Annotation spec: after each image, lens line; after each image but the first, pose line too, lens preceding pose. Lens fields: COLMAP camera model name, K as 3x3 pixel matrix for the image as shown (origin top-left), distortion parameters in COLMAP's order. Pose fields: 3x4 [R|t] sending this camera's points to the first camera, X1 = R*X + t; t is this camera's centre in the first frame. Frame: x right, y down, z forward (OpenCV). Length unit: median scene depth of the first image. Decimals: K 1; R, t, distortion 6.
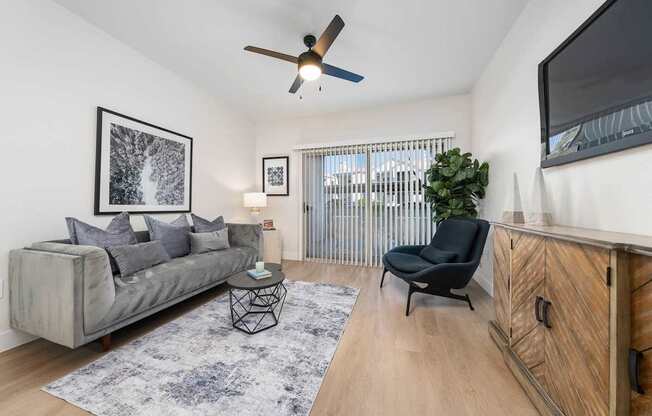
lens RADIAL K [[222.7, 0, 325.5], [0, 222.7, 203.7], [0, 0, 1]] dist [-0.003417, -0.000095]
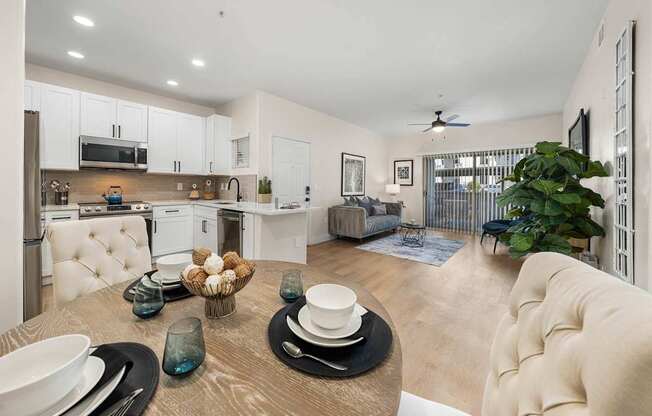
lens RADIAL K [[238.3, 0, 317.1], [0, 238.3, 187.4], [0, 0, 1]] dist [-0.002979, -0.000344]
pose [[0.912368, 0.004358, -0.409348, -0.102256], [-0.003858, 0.999990, 0.002048, -0.025714], [0.409353, -0.000289, 0.912376, -0.801112]]
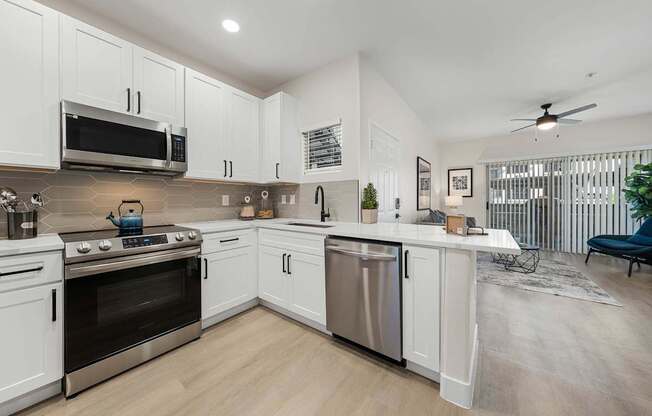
lens RADIAL K [[222.7, 0, 325.5], [0, 222.7, 202.5], [0, 0, 1]] dist [-0.003417, -0.000095]
pose [[0.946969, -0.008123, -0.321223, -0.617868], [0.010398, 0.999932, 0.005368, -0.018999], [0.321158, -0.008424, 0.946988, -0.610489]]
